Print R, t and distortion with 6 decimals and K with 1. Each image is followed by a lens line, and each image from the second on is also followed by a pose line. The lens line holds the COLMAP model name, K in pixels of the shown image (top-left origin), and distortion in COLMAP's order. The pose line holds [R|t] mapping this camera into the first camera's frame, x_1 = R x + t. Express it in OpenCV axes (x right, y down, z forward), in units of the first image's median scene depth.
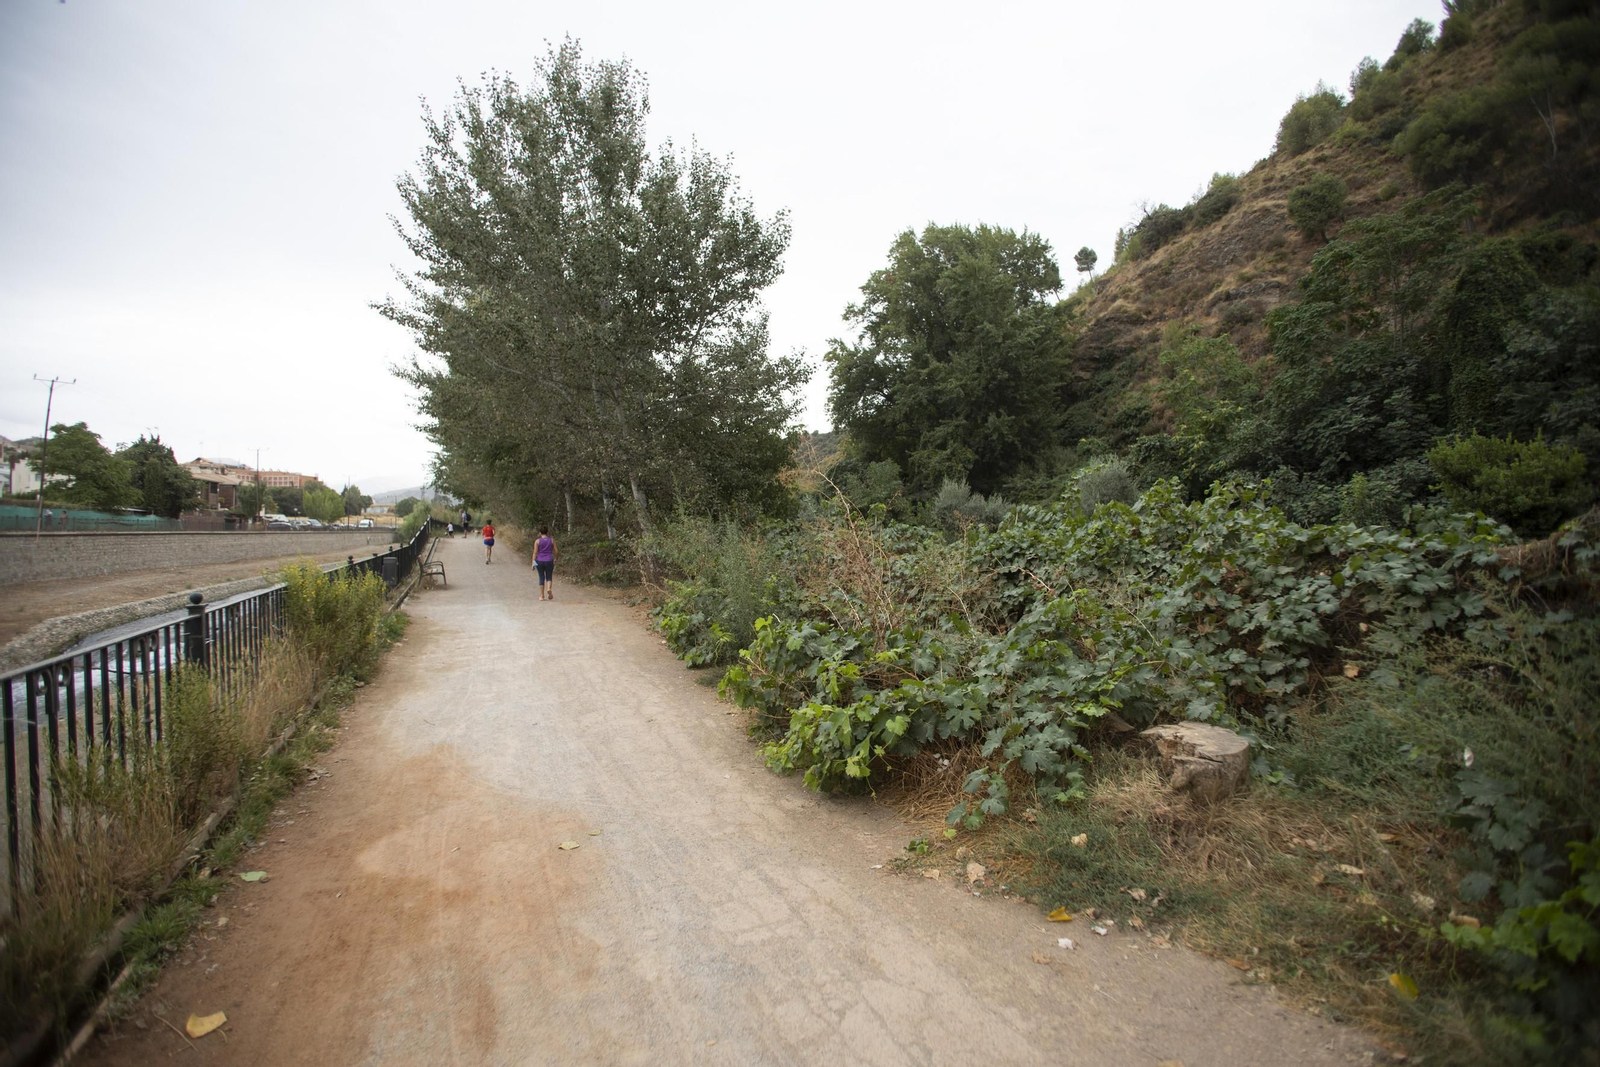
lens RADIAL K [[771.7, 0, 810.2], [0, 771.7, 537.3], [0, 0, 1]] dist [-0.070270, 0.036348]
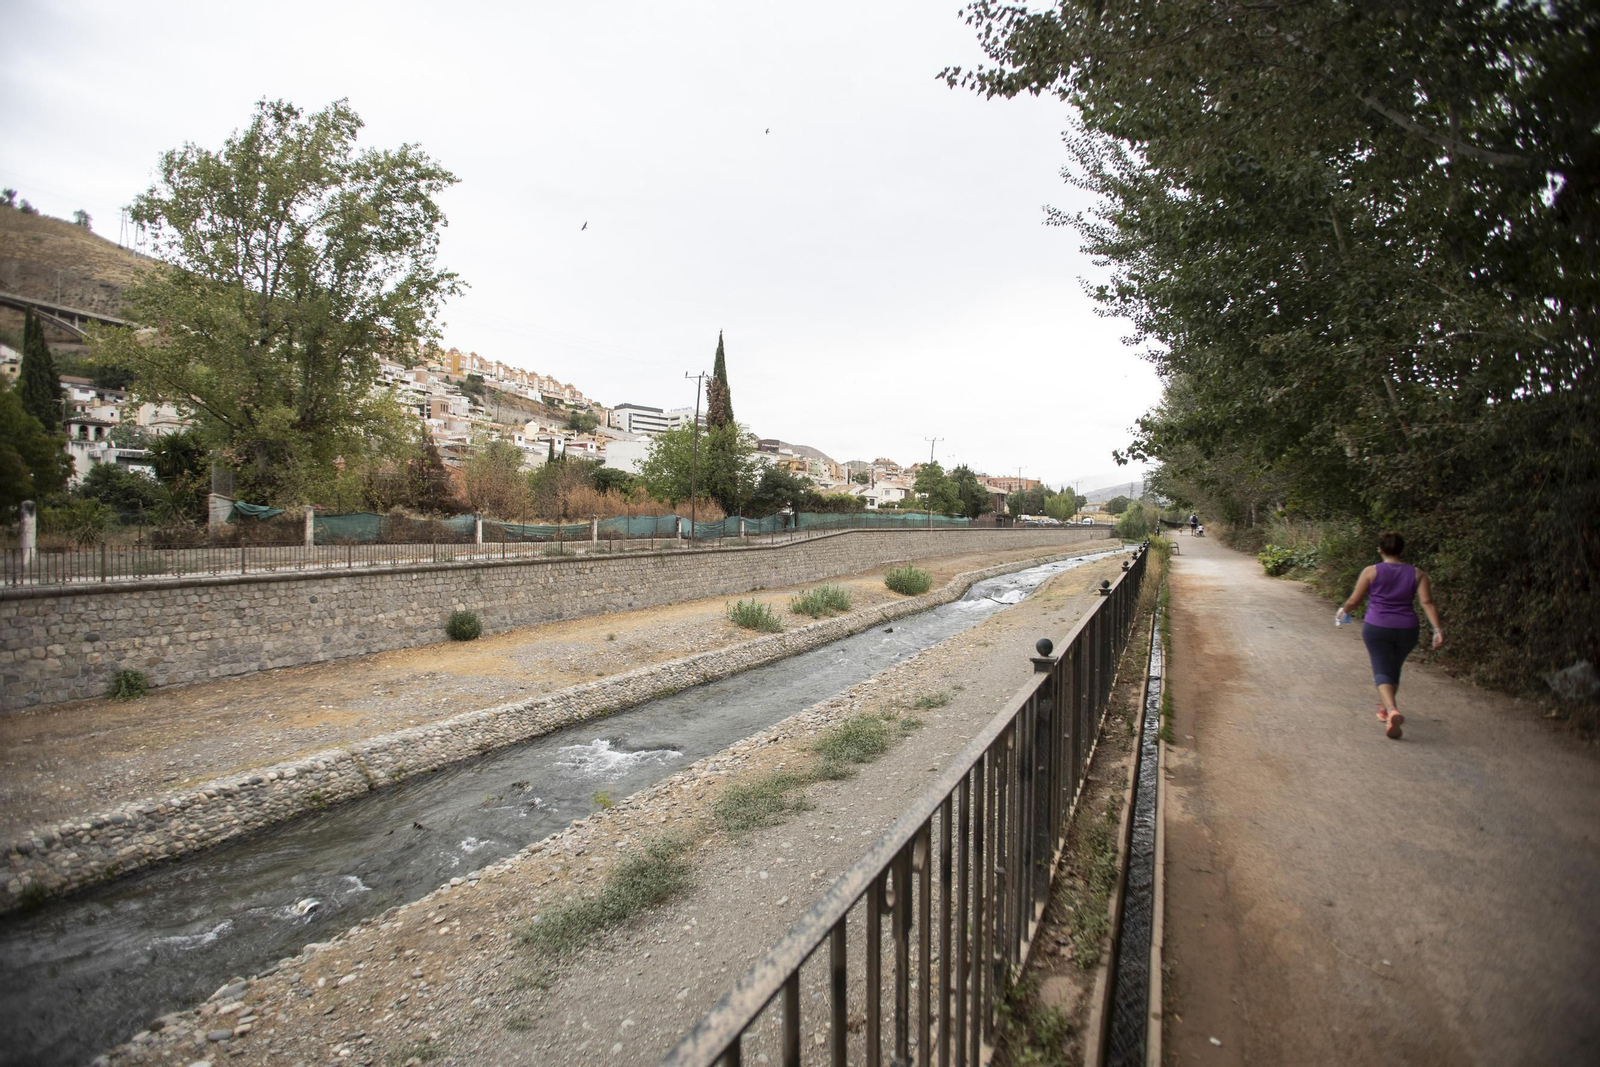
lens RADIAL K [[771.7, 0, 810.2], [0, 771.7, 537.3], [0, 0, 1]] dist [-0.070270, 0.036348]
pose [[0.647579, 0.006428, -0.761971, 0.071047], [-0.002678, 0.999977, 0.006160, 0.001446], [0.761994, -0.001949, 0.647581, -0.177605]]
